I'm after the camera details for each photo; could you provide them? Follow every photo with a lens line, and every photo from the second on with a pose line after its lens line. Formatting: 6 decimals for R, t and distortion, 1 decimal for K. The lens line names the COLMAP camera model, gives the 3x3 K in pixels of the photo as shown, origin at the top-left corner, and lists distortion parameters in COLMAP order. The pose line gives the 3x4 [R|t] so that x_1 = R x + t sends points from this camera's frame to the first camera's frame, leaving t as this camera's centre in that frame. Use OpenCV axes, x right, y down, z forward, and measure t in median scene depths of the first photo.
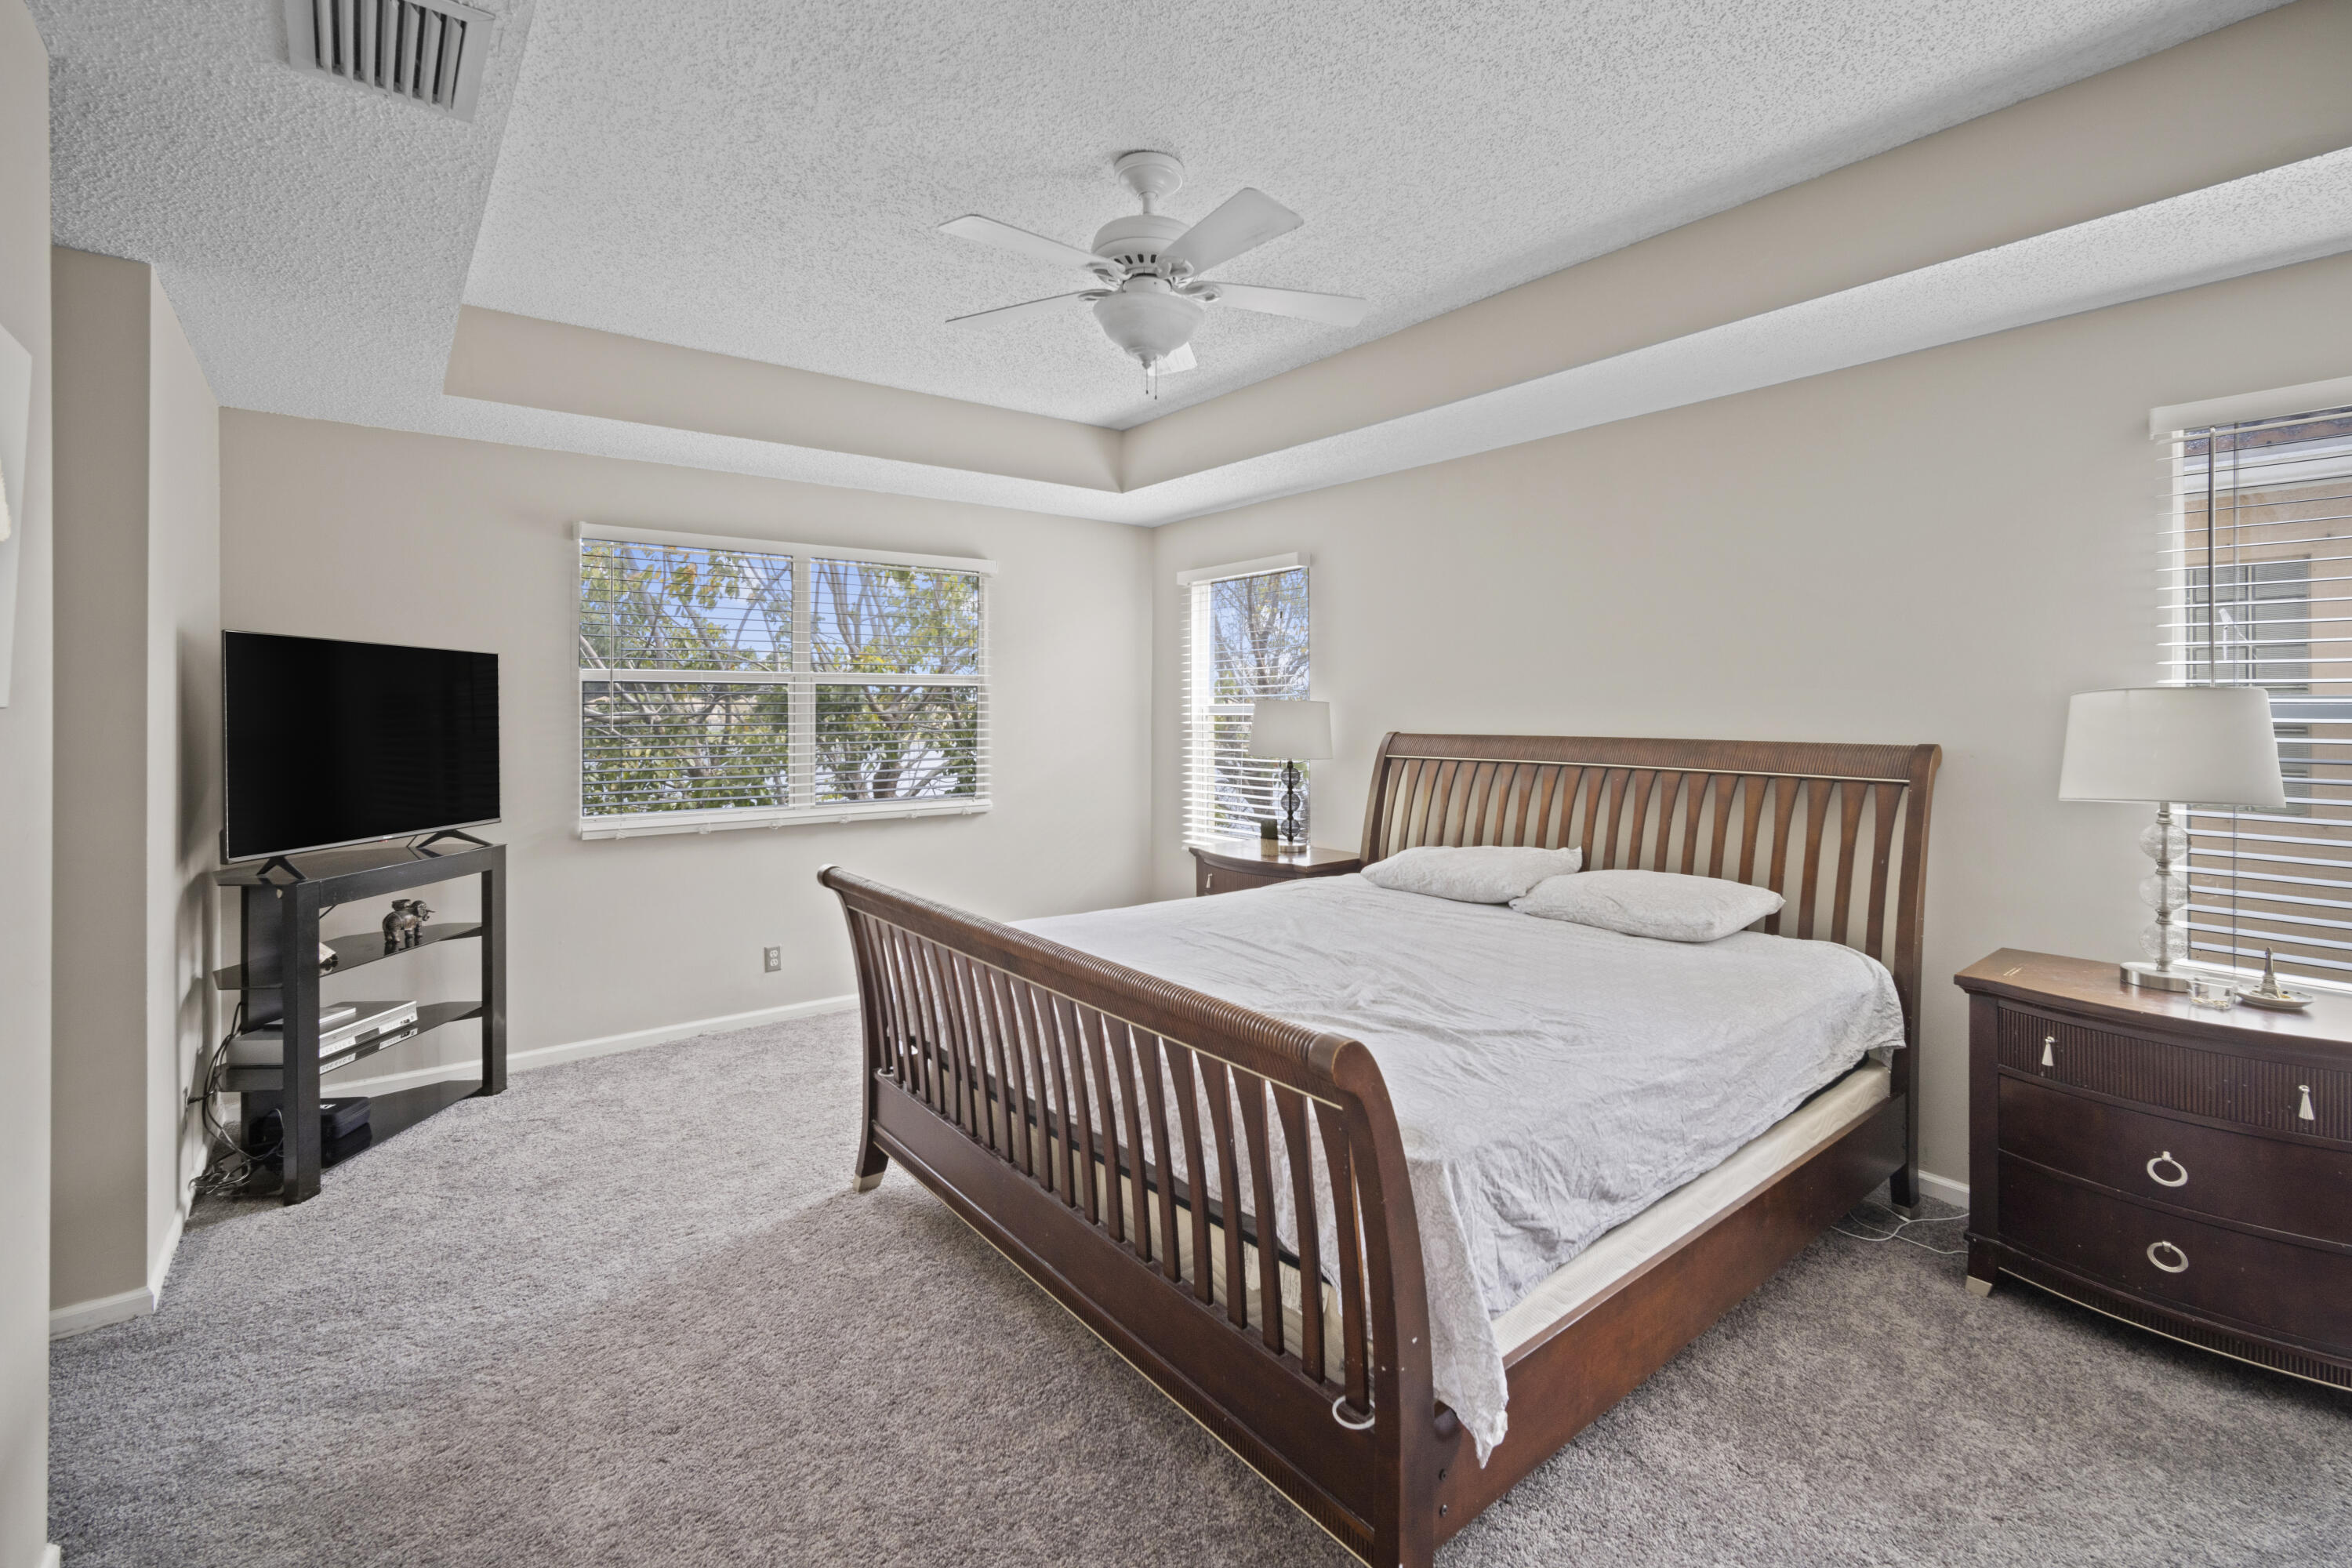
lens RADIAL K [[1060.2, 0, 1182.0], [0, 1060.2, 709.1], [0, 0, 1]] dist [-0.001132, -0.000145]
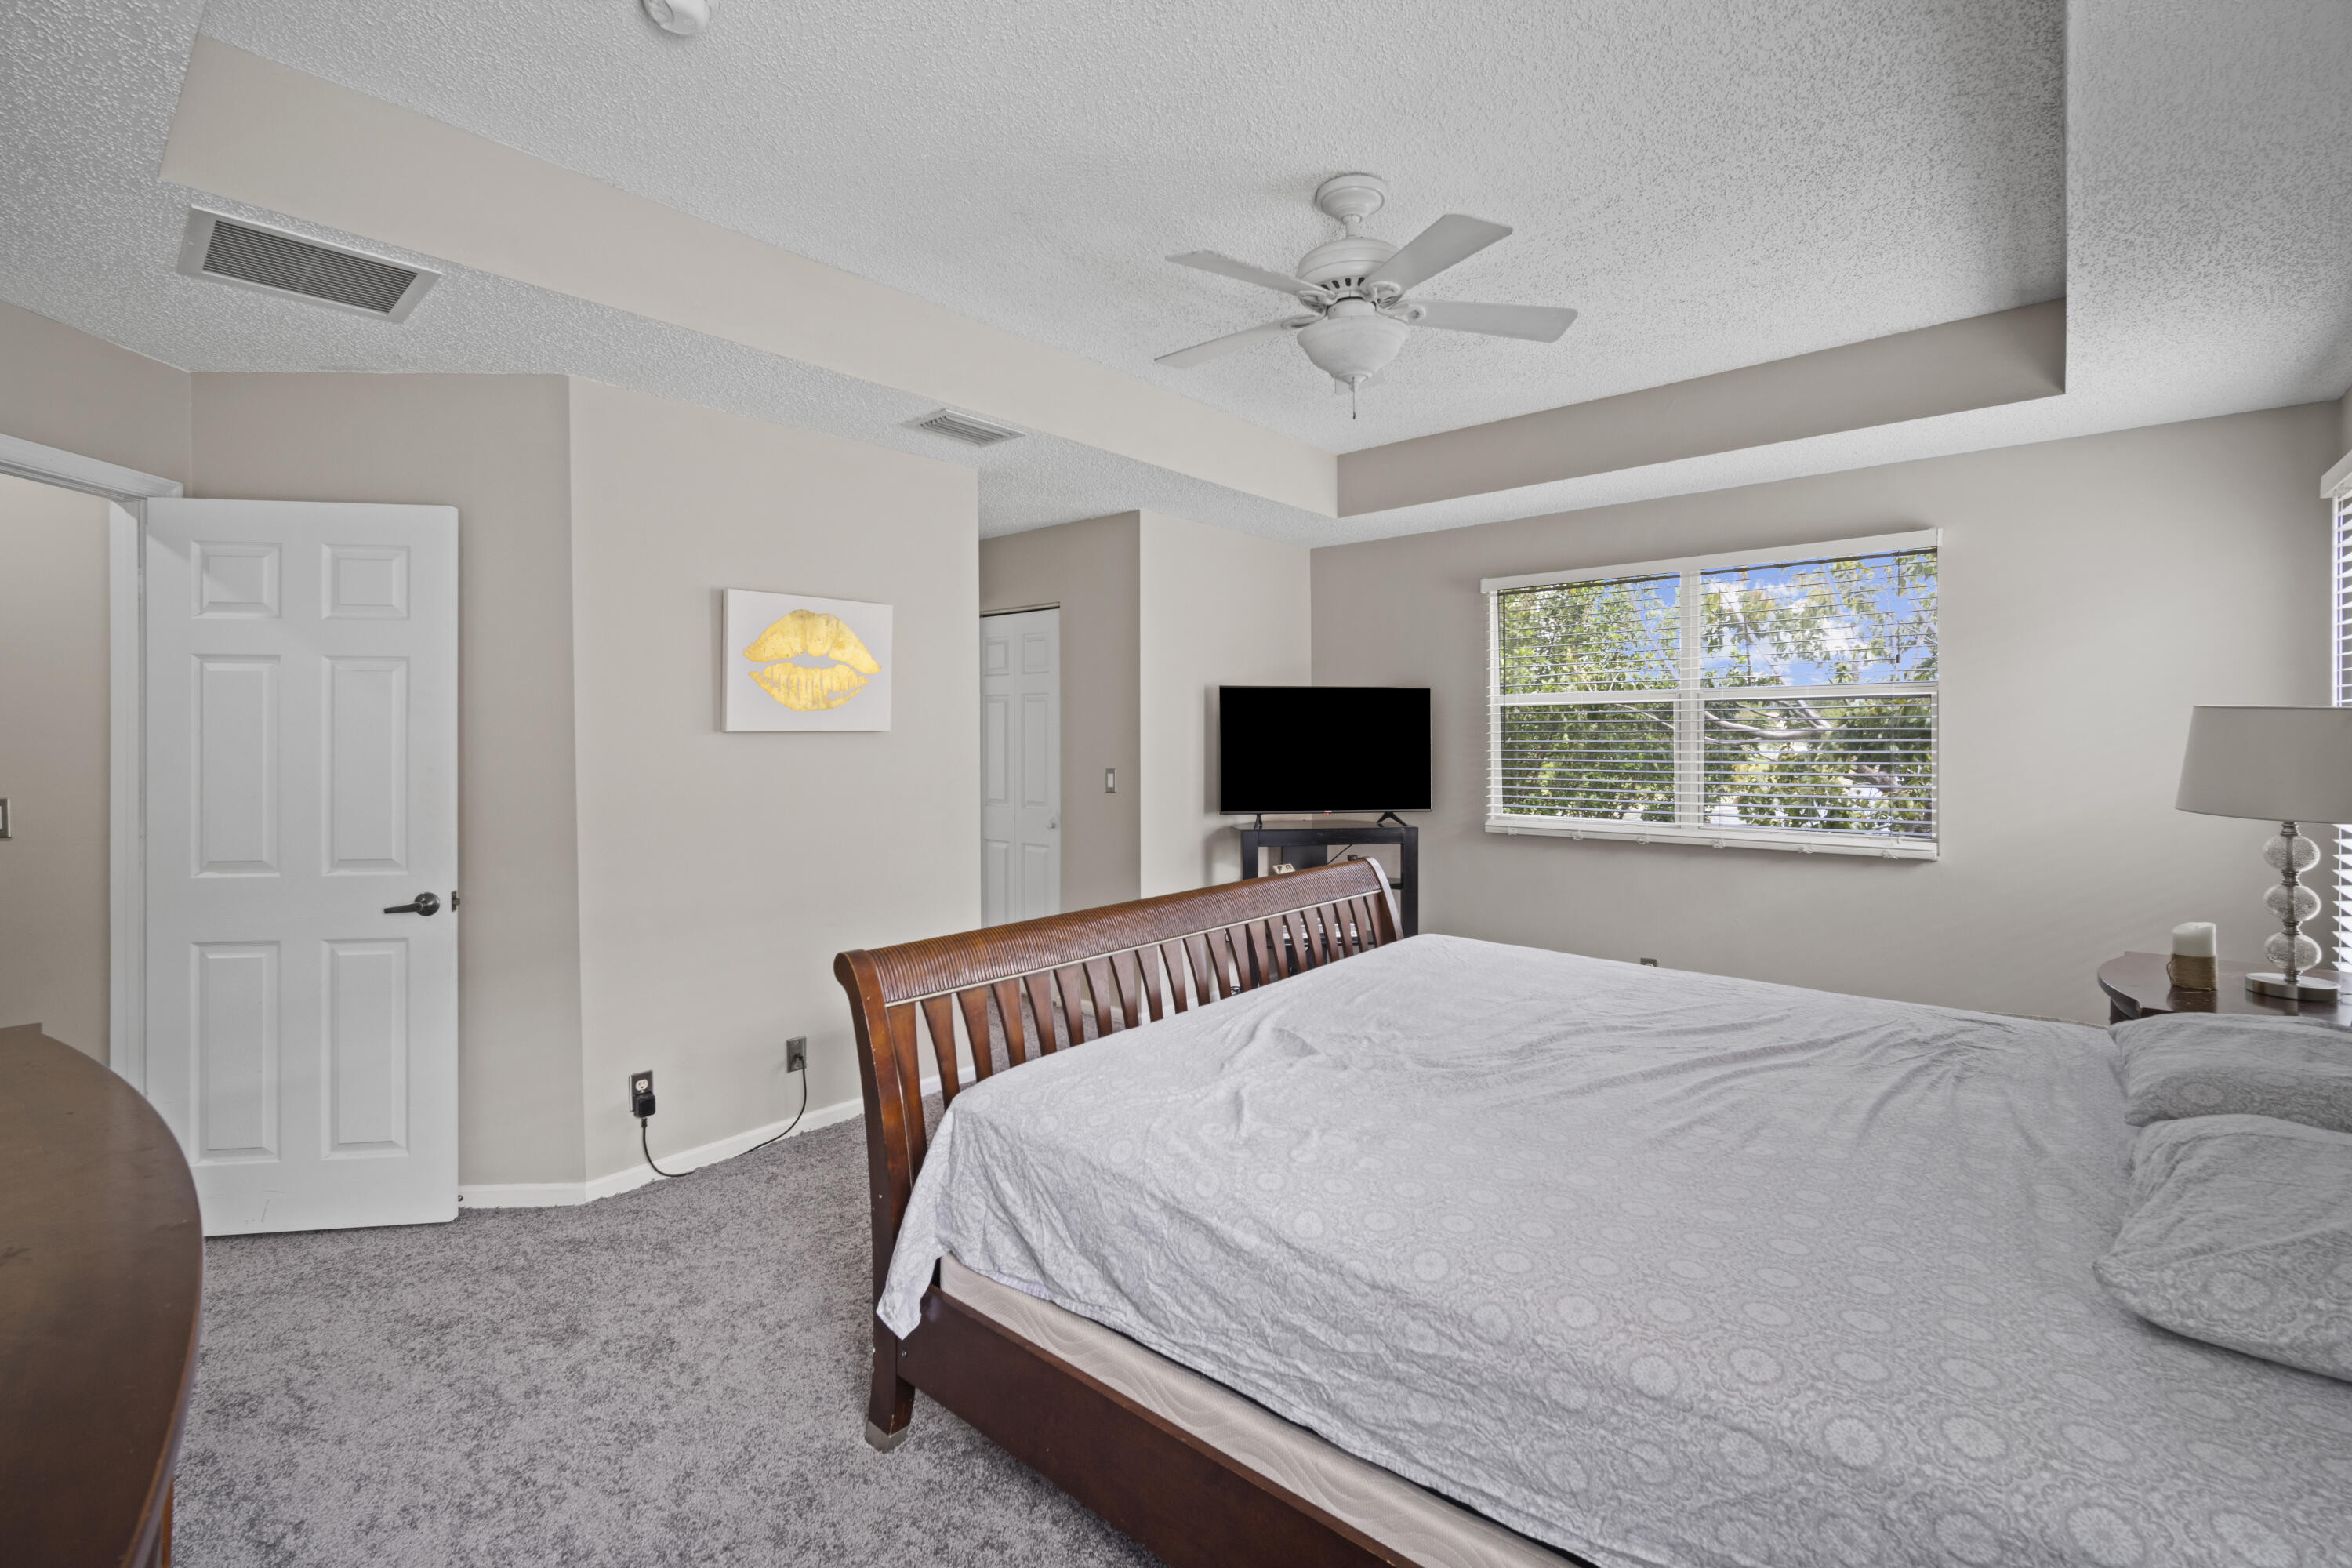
lens RADIAL K [[1038.2, 0, 1185.8], [0, 1038.2, 736.5], [0, 0, 1]] dist [0.031518, 0.000013]
pose [[0.177580, 0.004735, -0.984095, 0.644019], [0.005861, 0.999966, 0.005869, 0.000634], [0.984089, -0.006810, 0.177547, 0.464343]]
